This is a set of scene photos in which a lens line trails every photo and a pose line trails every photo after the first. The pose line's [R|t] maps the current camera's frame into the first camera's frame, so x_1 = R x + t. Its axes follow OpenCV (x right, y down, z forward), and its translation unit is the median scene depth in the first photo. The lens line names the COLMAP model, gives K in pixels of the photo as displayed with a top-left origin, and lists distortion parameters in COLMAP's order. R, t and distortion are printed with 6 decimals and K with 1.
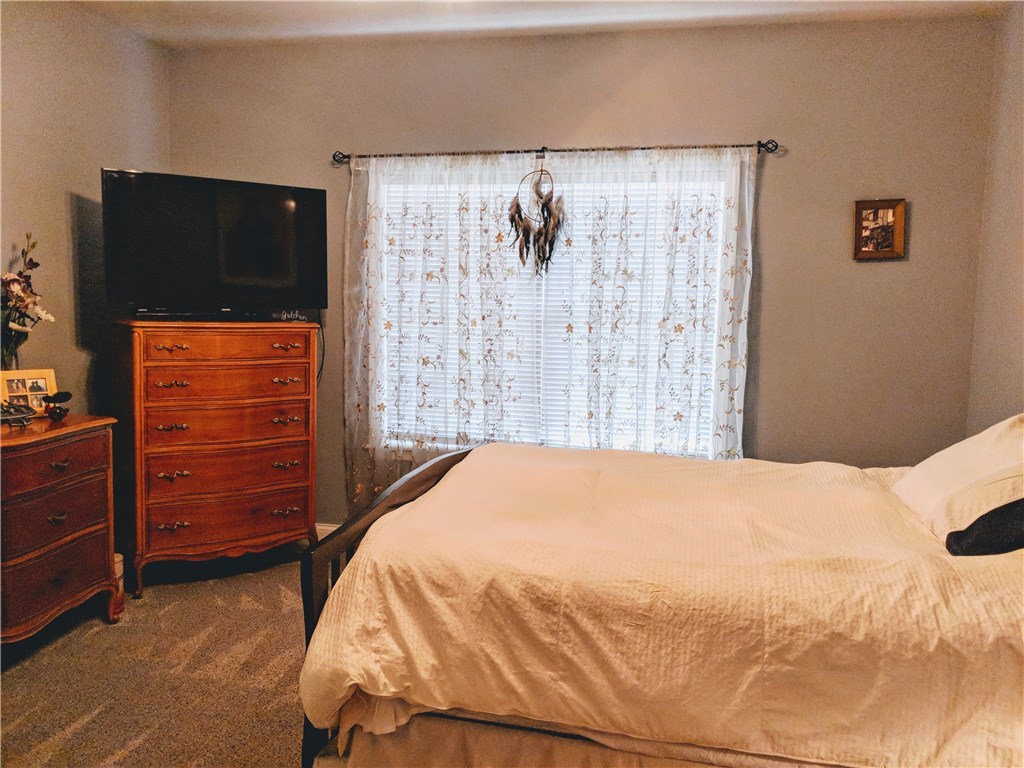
lens RADIAL K [[813.8, 0, 511.0], [0, 813.8, 389.9], [0, 0, 1]] dist [0.063833, -0.130795]
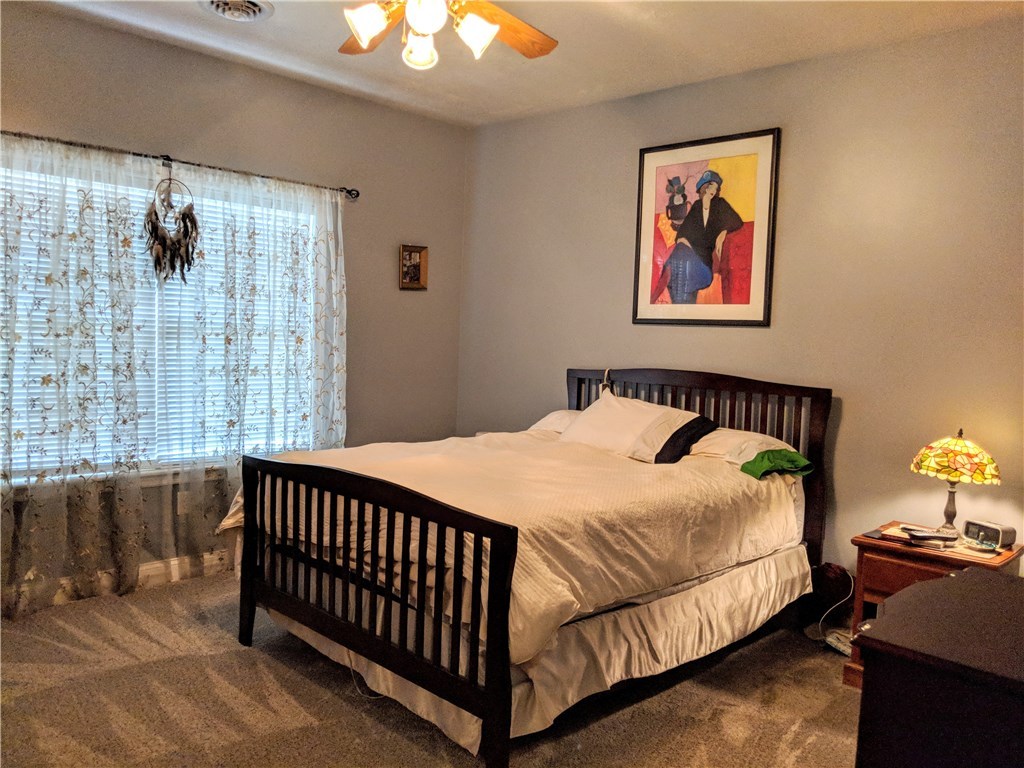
lens RADIAL K [[813.8, 0, 508.9], [0, 813.8, 382.8], [0, 0, 1]] dist [0.063833, -0.130795]
pose [[0.528212, -0.052191, 0.847507, -0.607770], [0.057321, 0.998024, 0.025735, -0.028307], [-0.847176, 0.034986, 0.530160, 0.147721]]
